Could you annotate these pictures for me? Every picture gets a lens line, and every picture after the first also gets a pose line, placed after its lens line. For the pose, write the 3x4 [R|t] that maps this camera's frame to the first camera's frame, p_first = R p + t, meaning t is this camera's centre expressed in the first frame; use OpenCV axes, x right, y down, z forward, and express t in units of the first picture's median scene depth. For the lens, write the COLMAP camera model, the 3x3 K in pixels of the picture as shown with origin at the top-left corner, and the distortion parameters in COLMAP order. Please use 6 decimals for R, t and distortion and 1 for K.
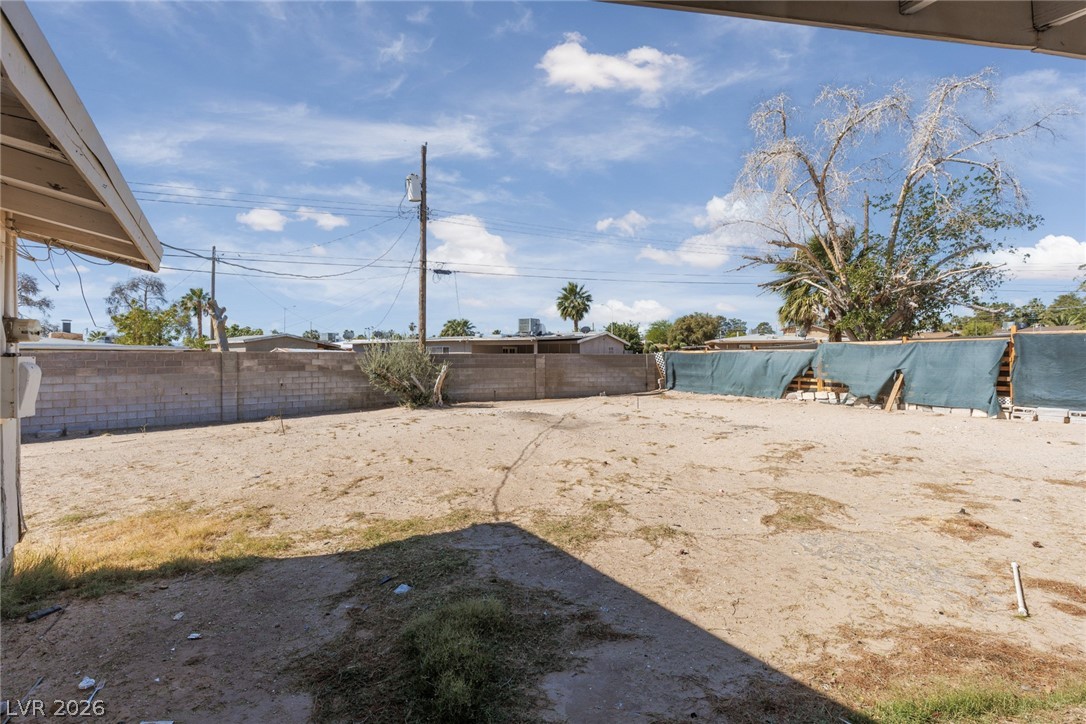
lens RADIAL K [[490.8, 0, 545.9], [0, 490.8, 358.0], [0, 0, 1]] dist [0.004851, -0.001219]
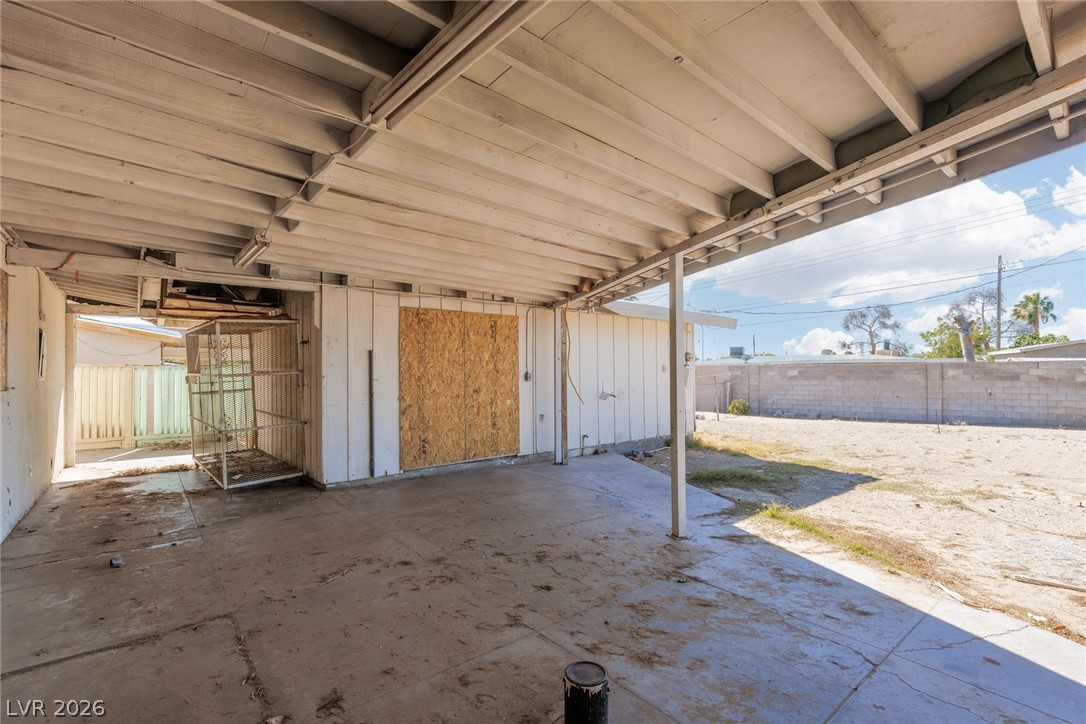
lens RADIAL K [[490.8, 0, 543.0], [0, 490.8, 362.8], [0, 0, 1]] dist [0.004851, -0.001219]
pose [[0.114781, -0.018283, -0.993223, 0.354930], [0.002417, 0.999833, -0.018125, 0.005678], [0.993388, -0.000320, 0.114806, -0.041157]]
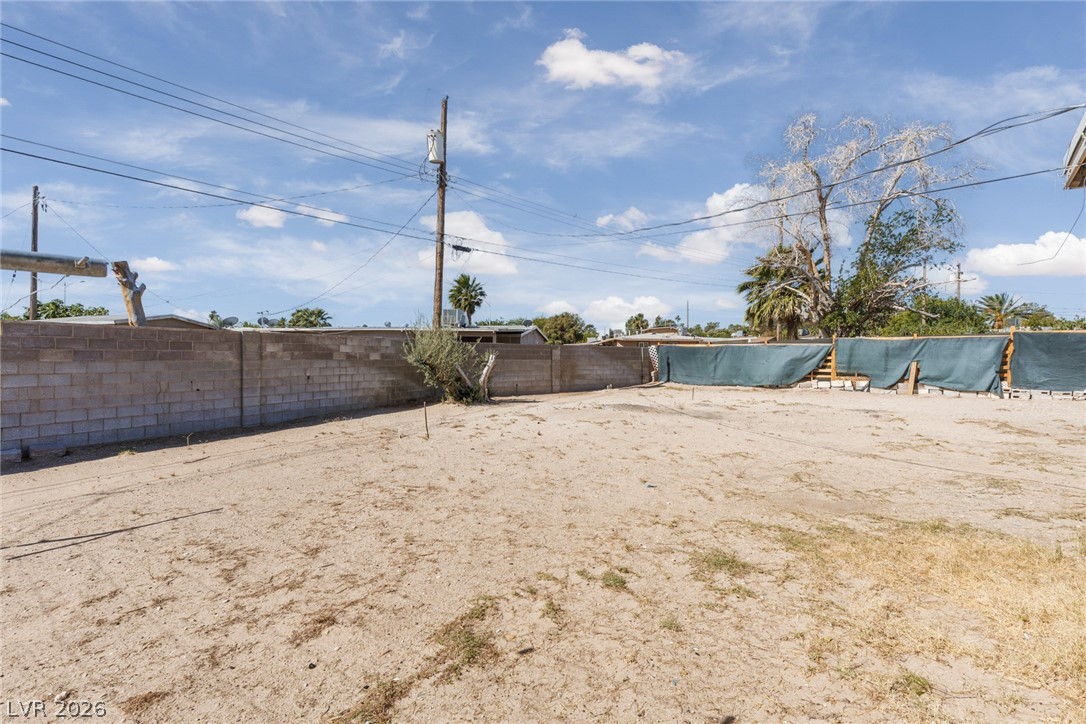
lens RADIAL K [[490.8, 0, 544.4], [0, 490.8, 358.9], [0, 0, 1]] dist [0.004851, -0.001219]
pose [[0.935779, 0.007643, 0.352505, -0.439091], [-0.009432, 0.999950, 0.003357, 0.018717], [-0.352462, -0.006467, 0.935804, 0.150944]]
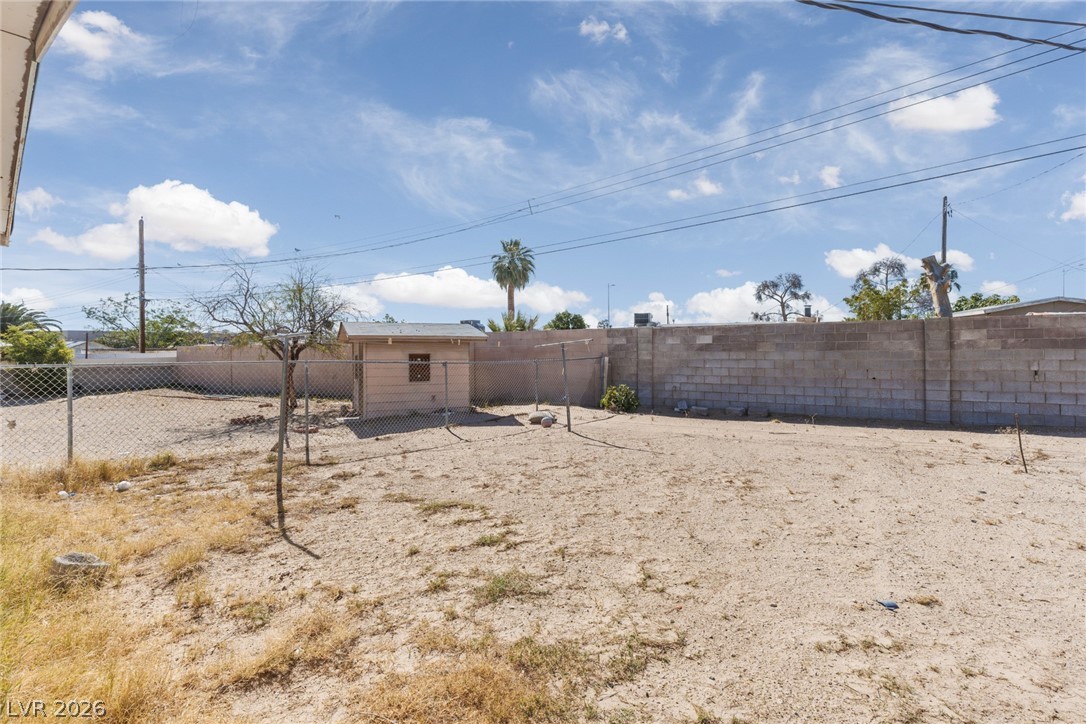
lens RADIAL K [[490.8, 0, 543.2], [0, 490.8, 347.8], [0, 0, 1]] dist [0.004851, -0.001219]
pose [[0.259784, 0.000899, -0.965666, -0.127028], [0.009582, 0.999948, 0.003508, 0.016989], [0.965619, -0.010164, 0.259762, 0.282307]]
